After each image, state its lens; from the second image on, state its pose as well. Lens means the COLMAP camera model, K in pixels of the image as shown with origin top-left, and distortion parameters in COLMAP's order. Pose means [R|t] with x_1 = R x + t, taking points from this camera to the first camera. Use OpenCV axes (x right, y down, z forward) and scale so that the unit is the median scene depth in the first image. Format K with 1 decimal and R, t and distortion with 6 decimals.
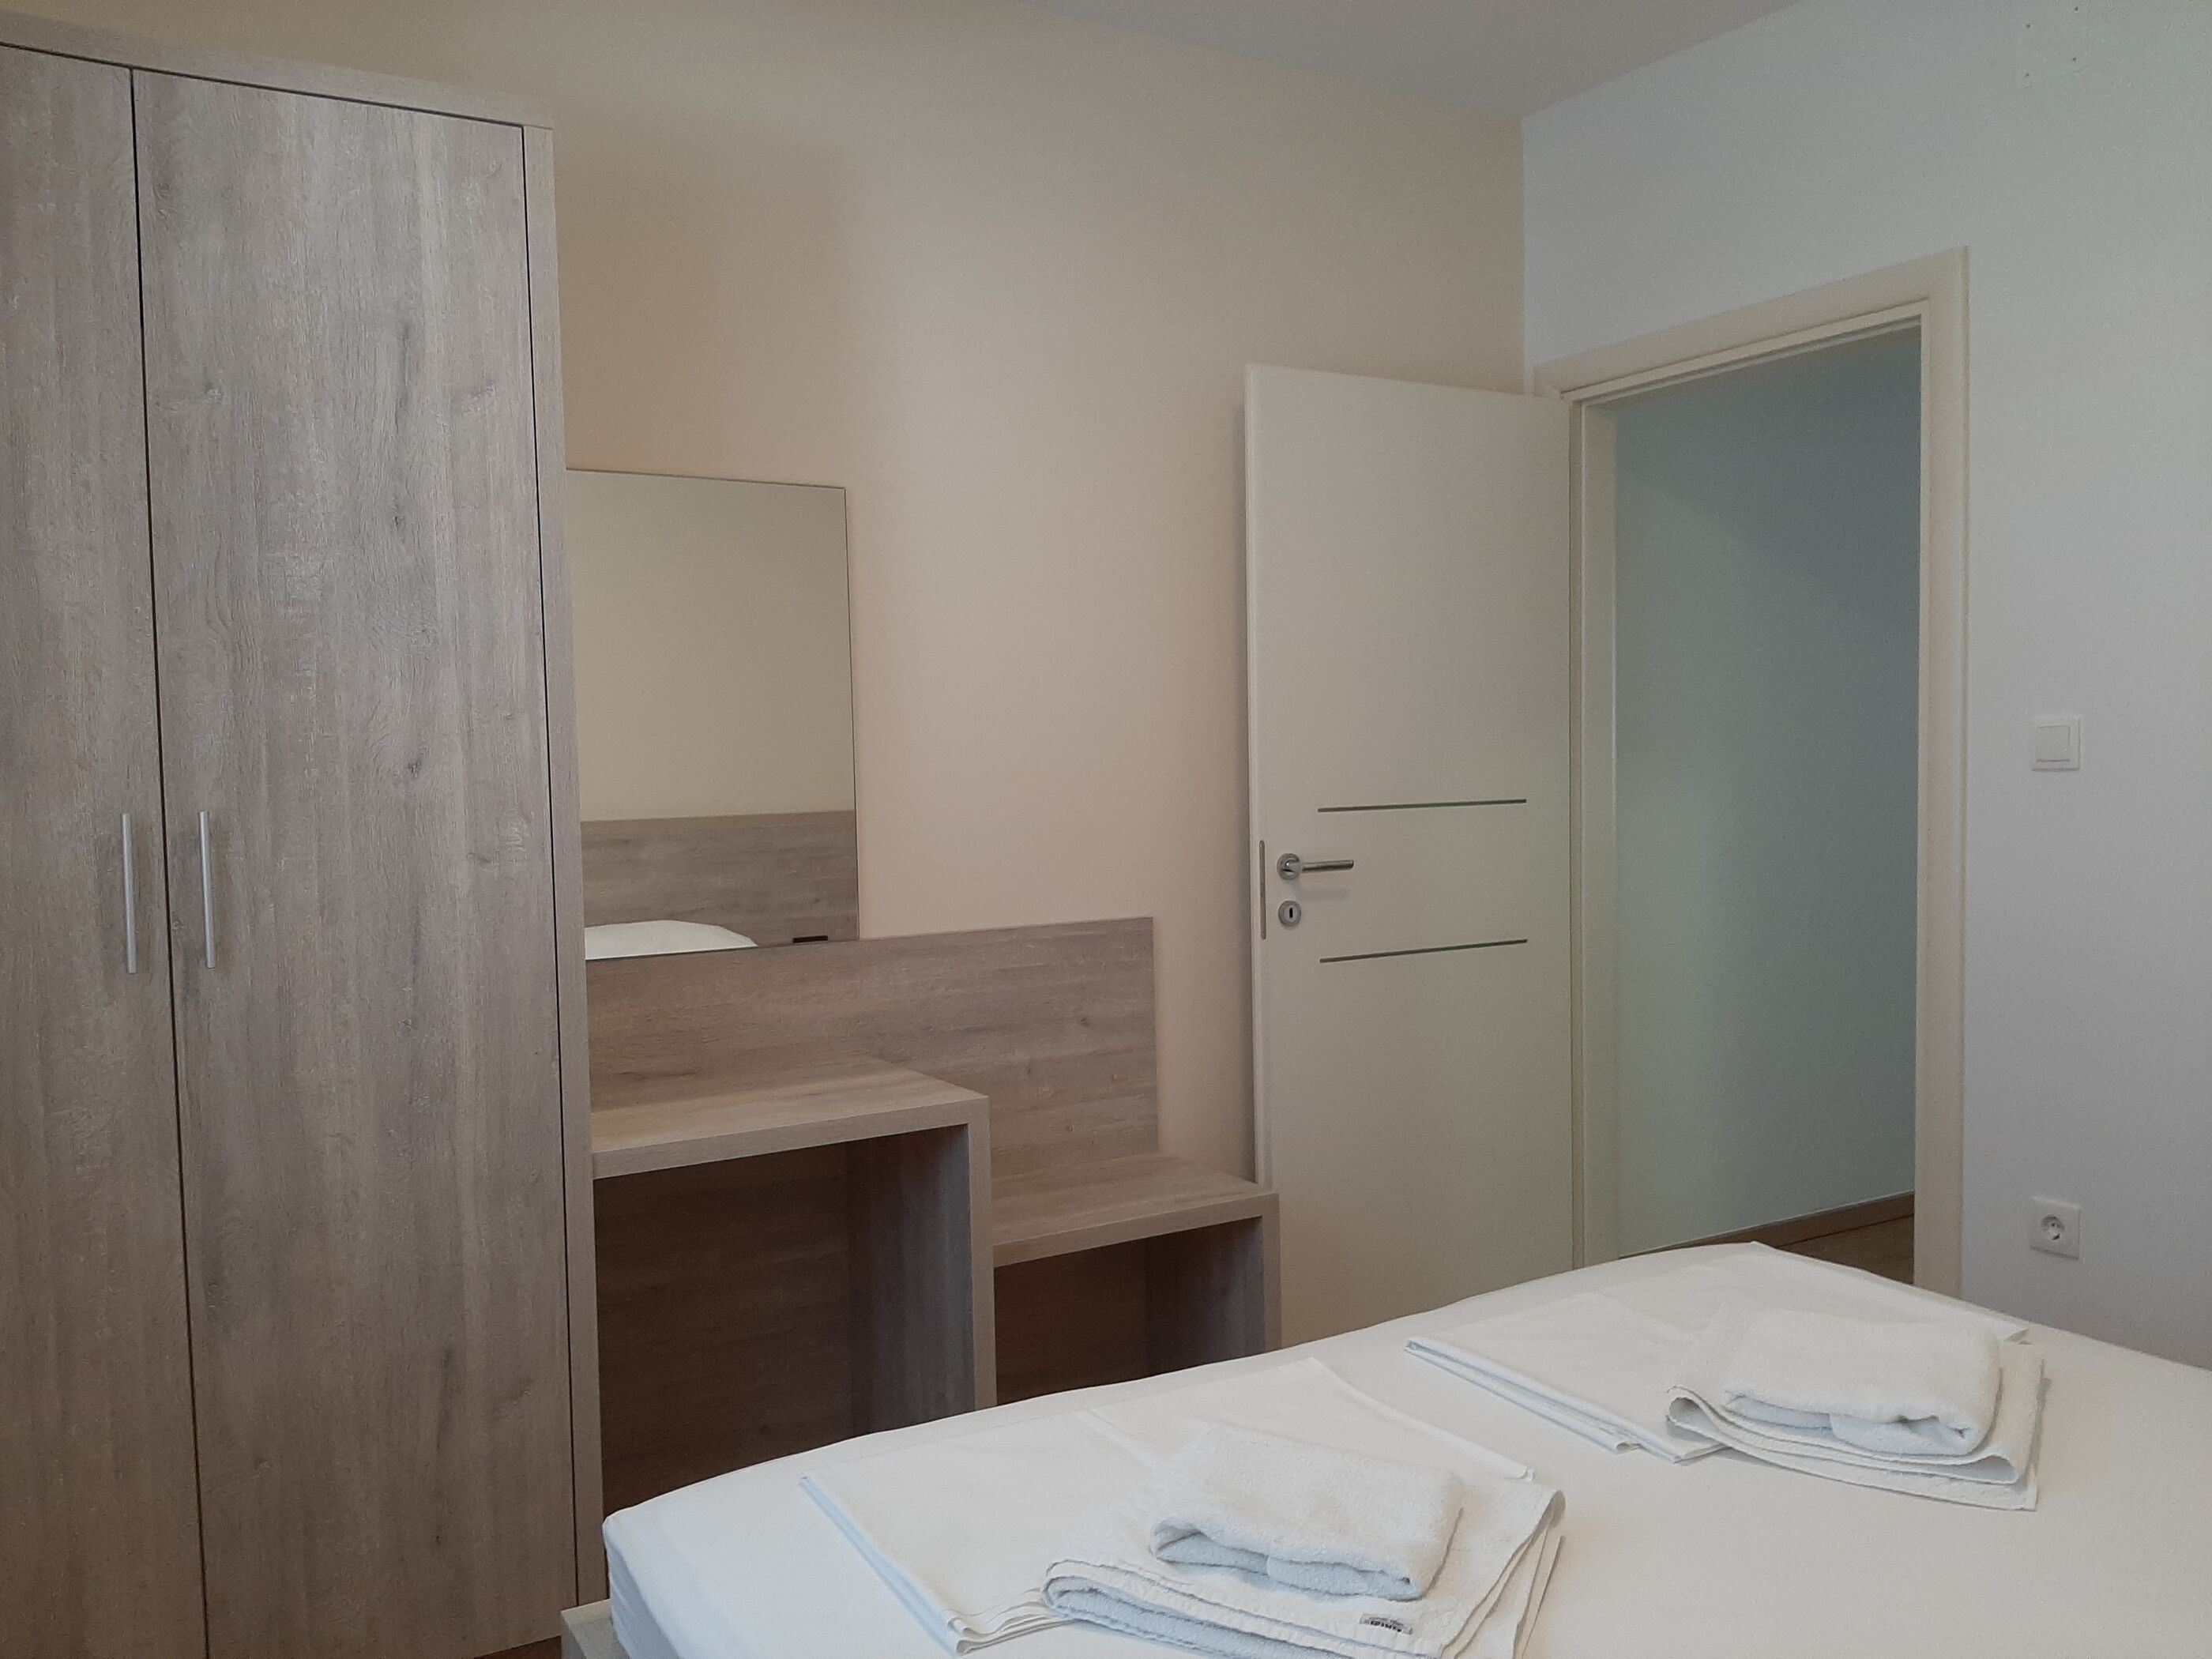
lens RADIAL K [[1728.7, 0, 1115.7], [0, 1728.7, 834.4], [0, 0, 1]] dist [0.076305, -0.000486]
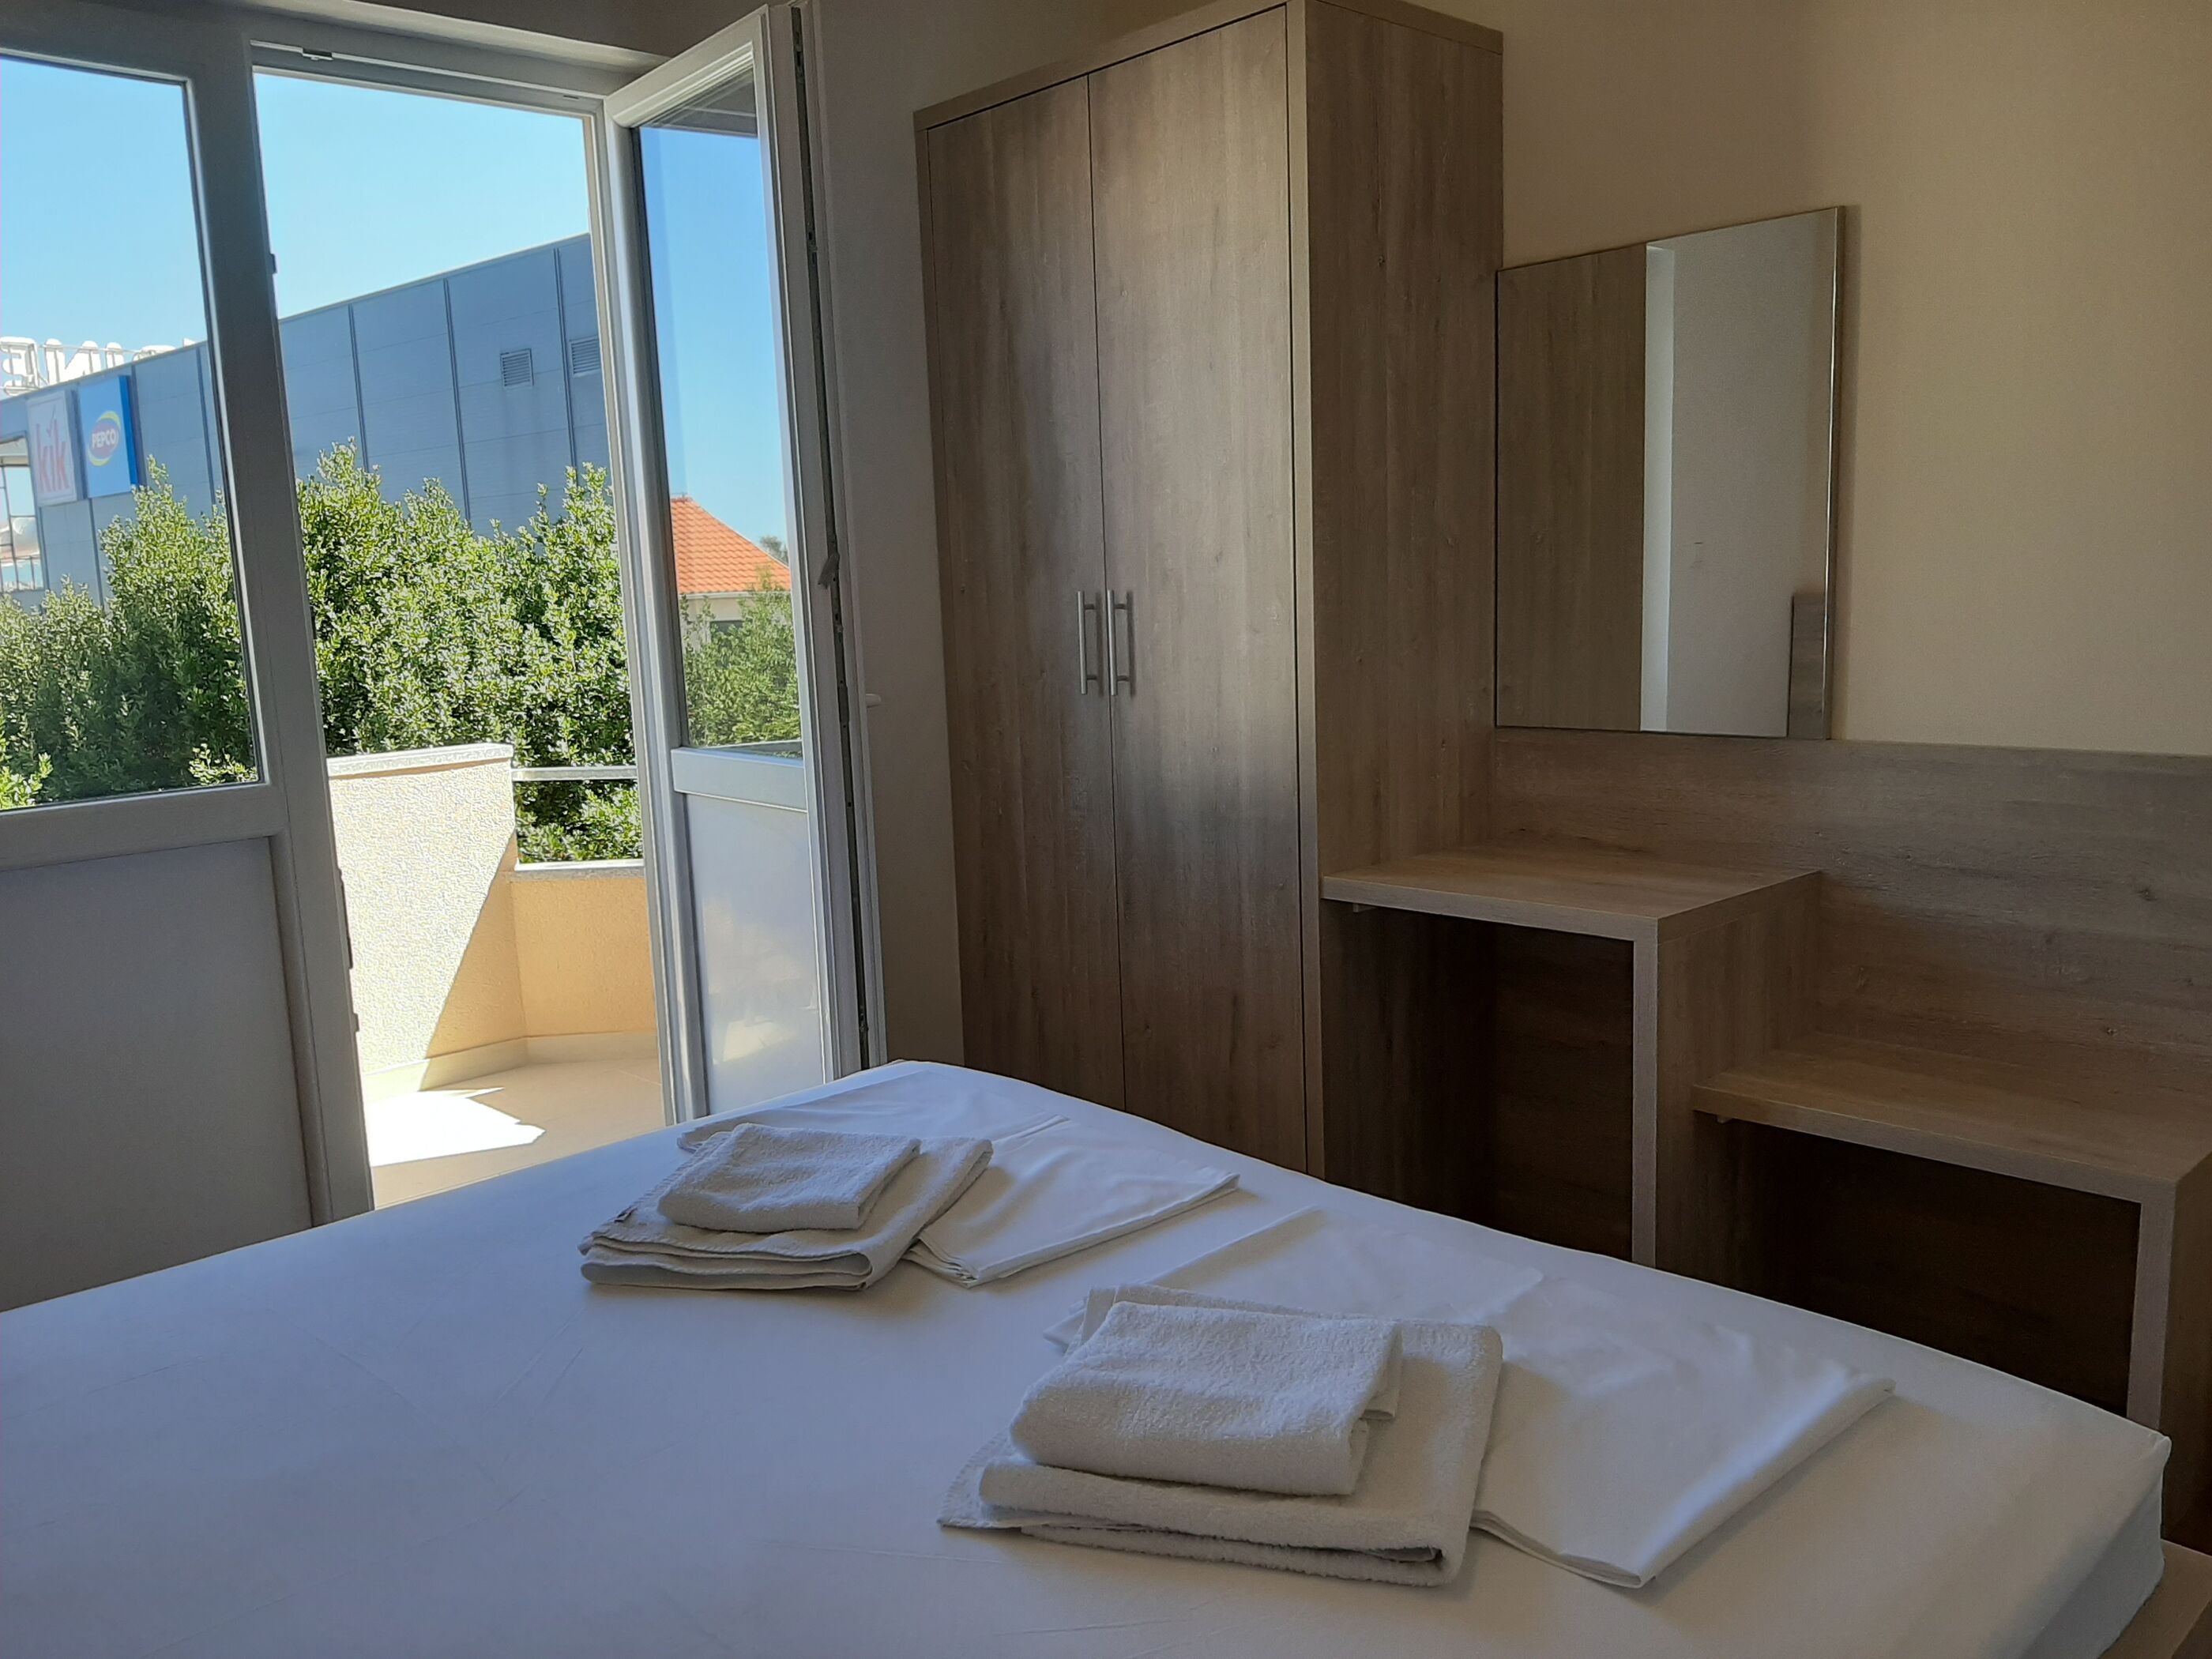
lens RADIAL K [[1728.7, 0, 1115.7], [0, 1728.7, 834.4], [0, 0, 1]] dist [0.076305, -0.000486]
pose [[0.241421, 0.160958, -0.956979, 0.843643], [-0.017559, 0.986712, 0.161529, -0.040741], [0.970262, -0.022193, 0.241039, 0.589043]]
